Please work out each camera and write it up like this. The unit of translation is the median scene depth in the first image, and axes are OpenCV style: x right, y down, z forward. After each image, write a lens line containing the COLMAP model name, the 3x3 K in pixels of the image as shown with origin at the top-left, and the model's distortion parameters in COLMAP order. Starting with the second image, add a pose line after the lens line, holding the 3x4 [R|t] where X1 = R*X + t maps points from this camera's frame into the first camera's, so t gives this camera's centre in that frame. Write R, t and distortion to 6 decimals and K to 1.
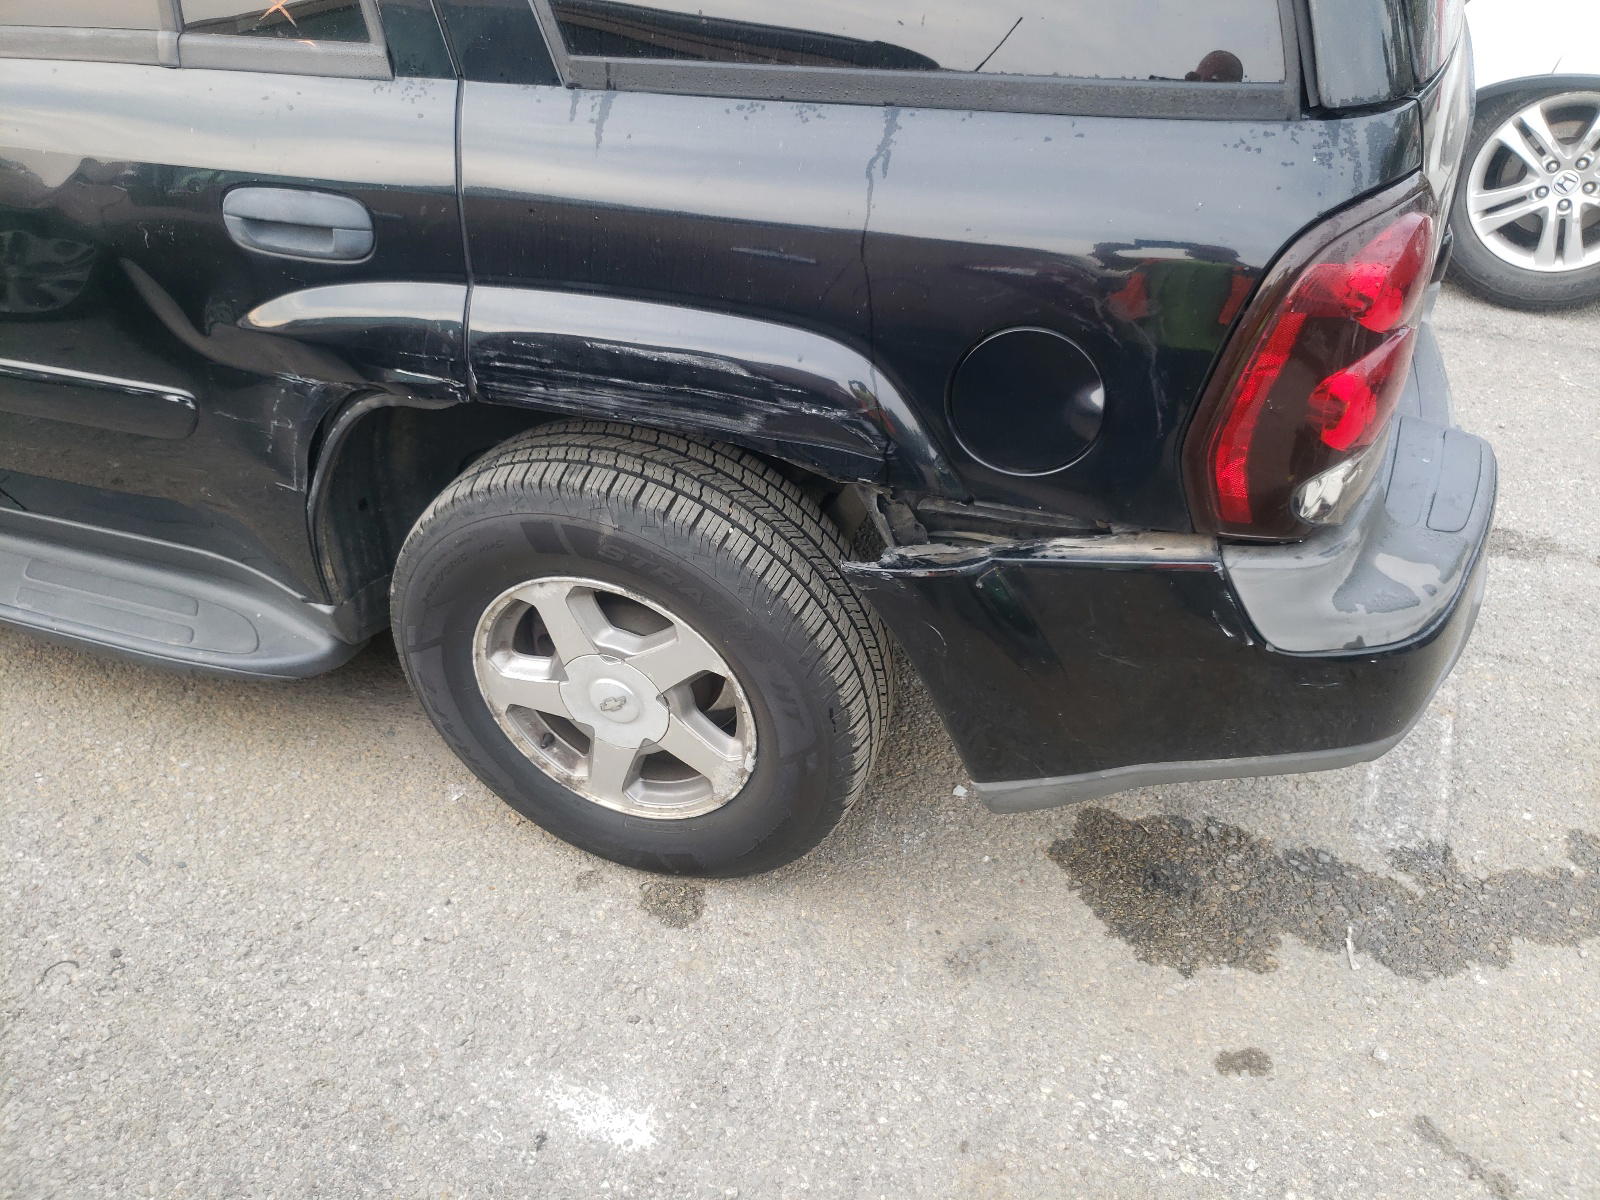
lens RADIAL K [[1296.0, 0, 764.7], [0, 1296.0, 576.3], [0, 0, 1]] dist [0.178039, -0.350457]
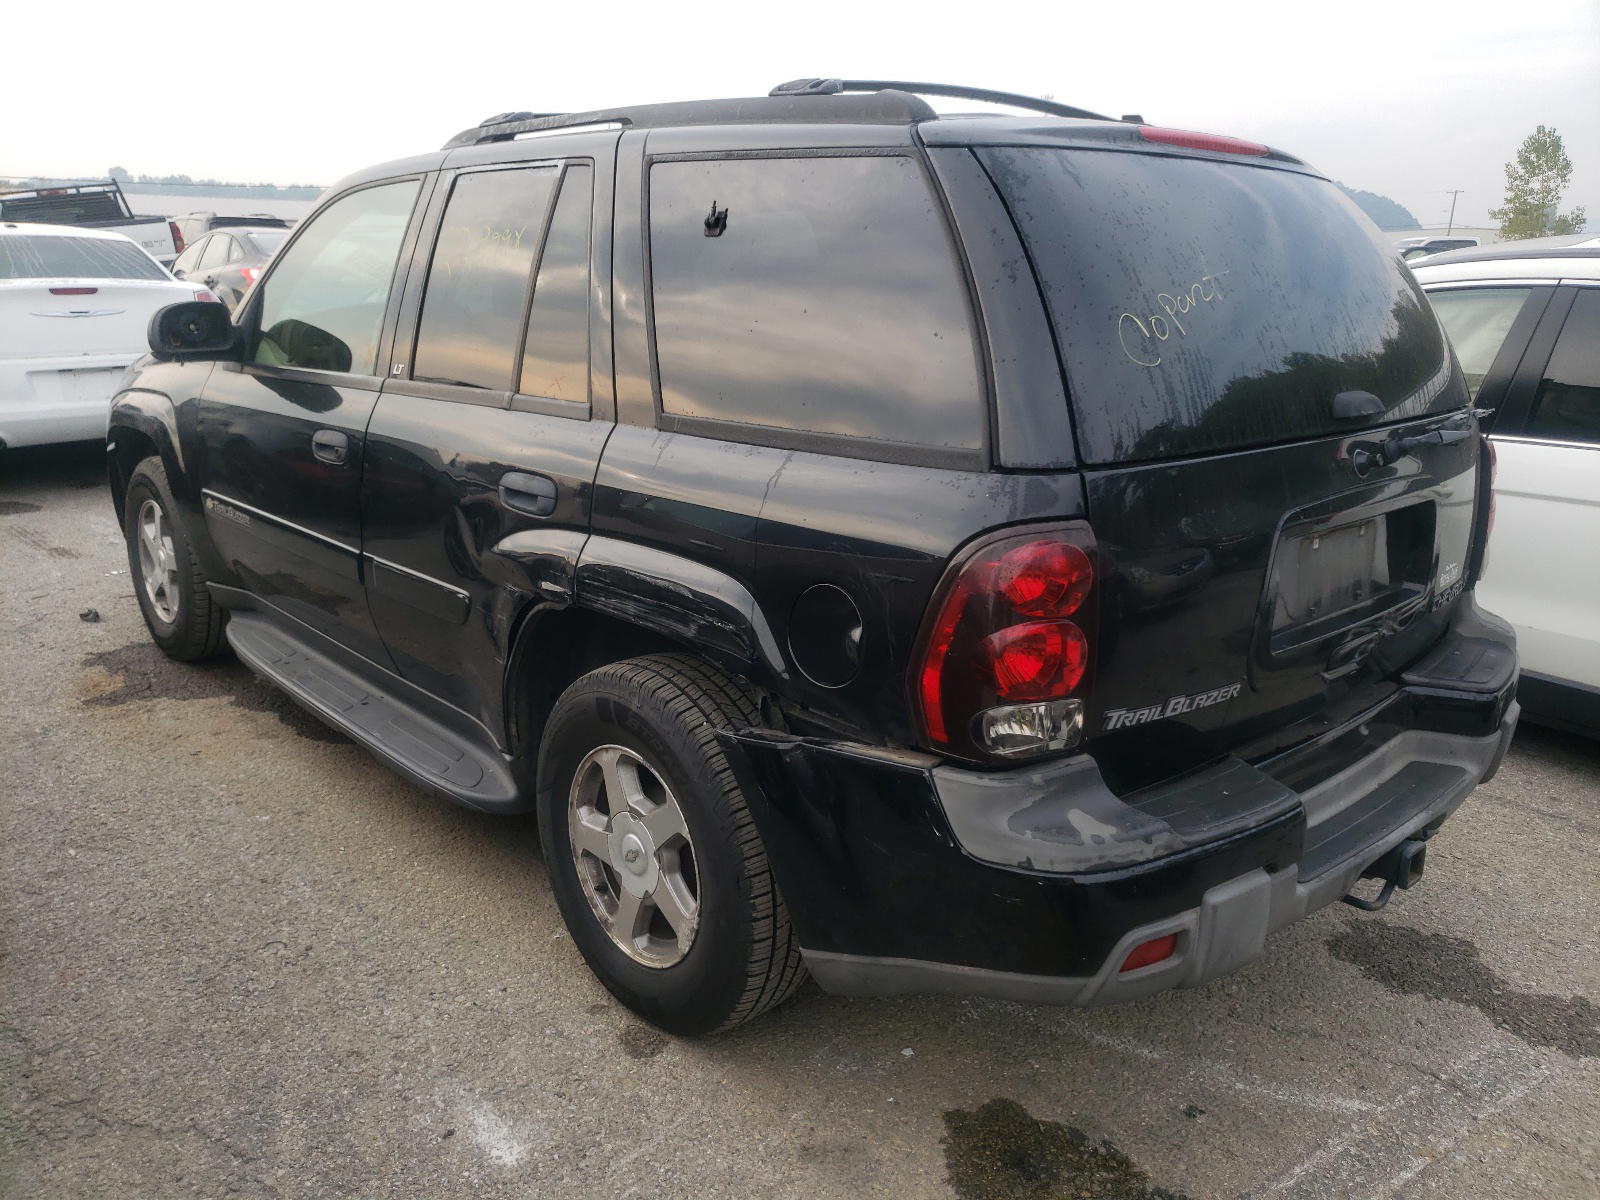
lens RADIAL K [[1296.0, 0, 764.7], [0, 1296.0, 576.3], [0, 0, 1]] dist [0.178039, -0.350457]
pose [[0.874780, 0.147697, -0.461460, 0.633956], [-0.308902, 0.903756, -0.296319, 0.209673], [0.373282, 0.401760, 0.836212, -0.227946]]
